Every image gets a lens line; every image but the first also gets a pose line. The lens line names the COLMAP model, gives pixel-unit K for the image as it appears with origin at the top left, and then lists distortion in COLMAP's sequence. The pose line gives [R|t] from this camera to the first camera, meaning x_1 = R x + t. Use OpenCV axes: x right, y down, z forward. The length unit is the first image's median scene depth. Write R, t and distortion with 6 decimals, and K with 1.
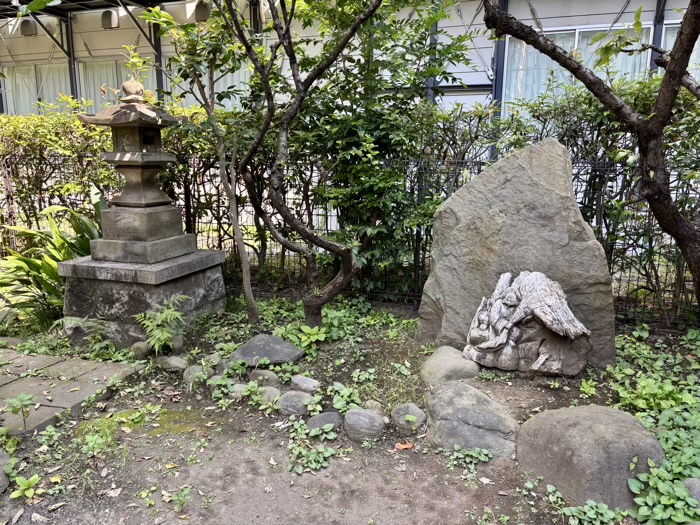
lens RADIAL K [[527.6, 0, 347.8], [0, 527.6, 259.5], [0, 0, 1]] dist [0.032394, -0.034641]
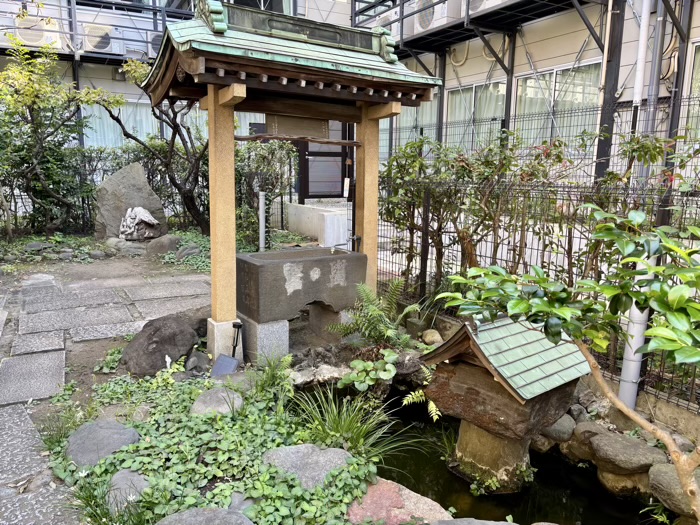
lens RADIAL K [[524.7, 0, 343.1], [0, 524.7, 267.9], [0, 0, 1]] dist [0.112209, -0.141415]
pose [[0.680207, -0.142308, 0.719074, -1.070127], [0.138593, 0.988248, 0.064477, 0.326107], [-0.719799, 0.055801, 0.691936, -1.888206]]
